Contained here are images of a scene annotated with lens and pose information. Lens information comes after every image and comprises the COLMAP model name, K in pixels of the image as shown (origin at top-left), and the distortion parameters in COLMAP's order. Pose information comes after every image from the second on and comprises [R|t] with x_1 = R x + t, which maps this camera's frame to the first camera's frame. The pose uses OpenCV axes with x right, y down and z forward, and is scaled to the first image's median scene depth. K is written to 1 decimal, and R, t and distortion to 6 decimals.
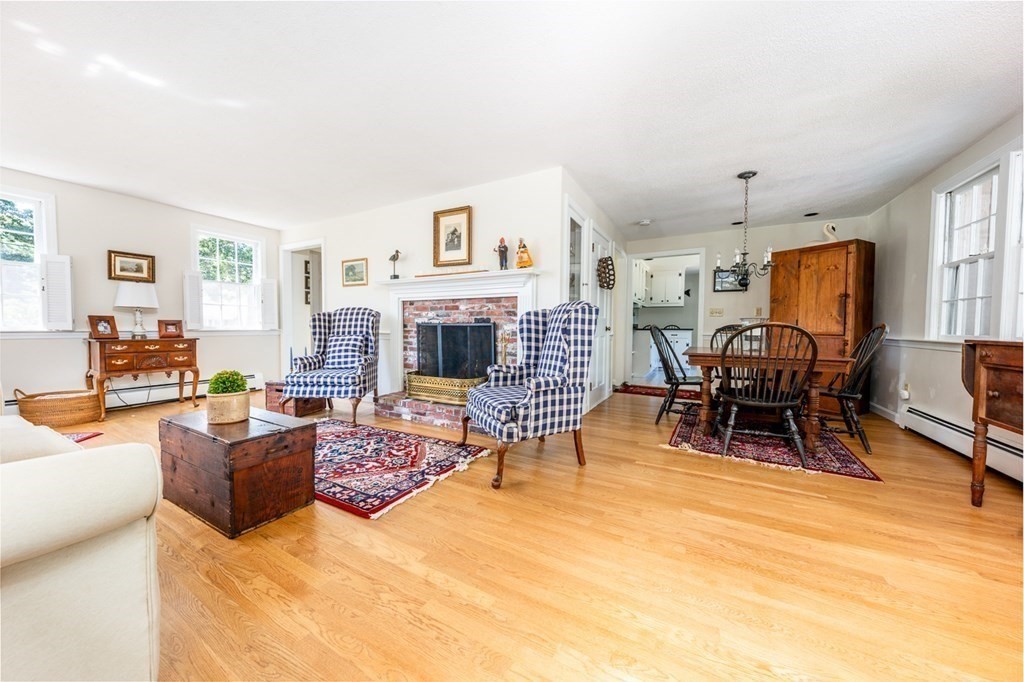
lens RADIAL K [[351.7, 0, 506.3], [0, 351.7, 335.8], [0, 0, 1]] dist [-0.001530, -0.000045]
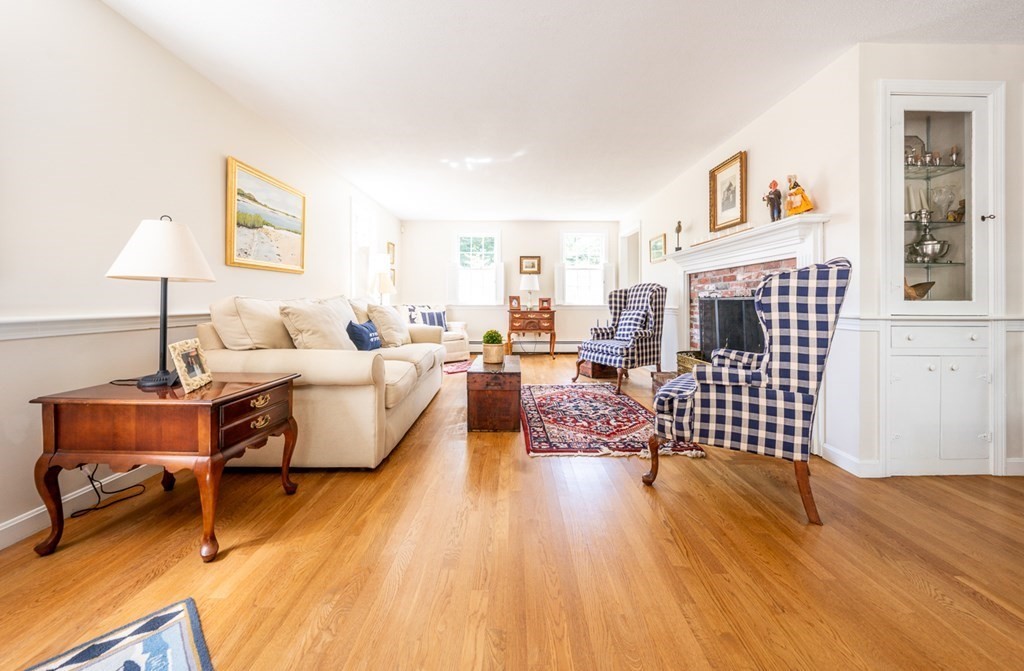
lens RADIAL K [[373.5, 0, 520.7], [0, 373.5, 294.7], [0, 0, 1]] dist [0.000861, 0.000146]
pose [[0.491605, -0.022041, -0.870540, 0.371810], [-0.020052, 0.999128, -0.036621, 0.000224], [0.870588, 0.035459, 0.490734, 0.146001]]
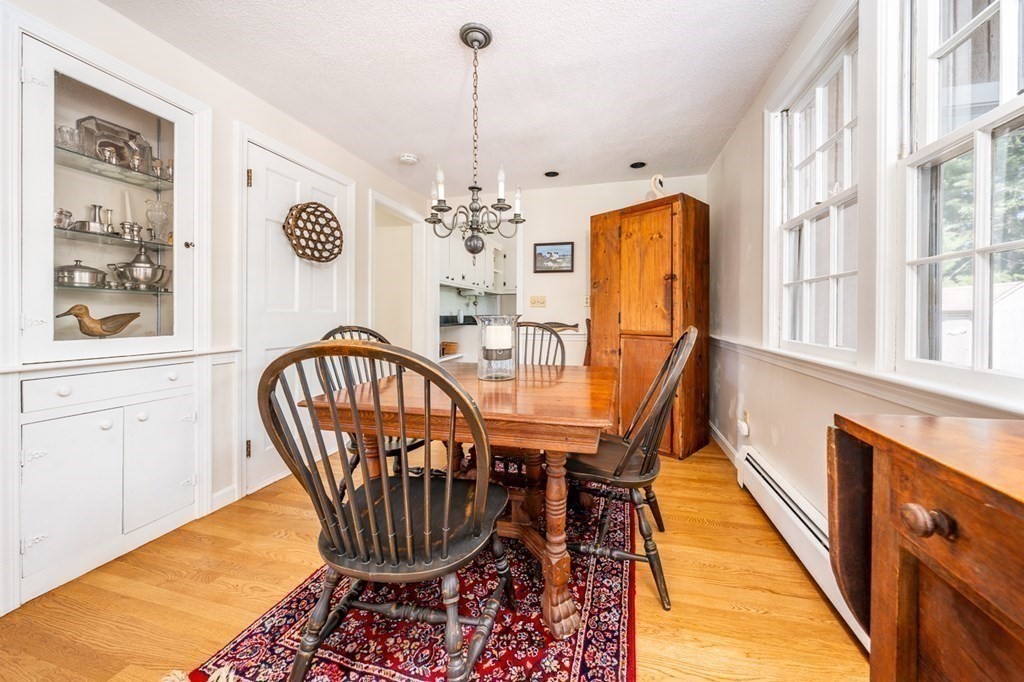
lens RADIAL K [[337.3, 0, 543.2], [0, 337.3, 313.9], [0, 0, 1]] dist [-0.002758, -0.000061]
pose [[0.966281, -0.012198, 0.257202, 0.590812], [0.018538, 0.999581, -0.022240, -0.036594], [-0.256823, 0.026258, 0.966102, 0.464956]]
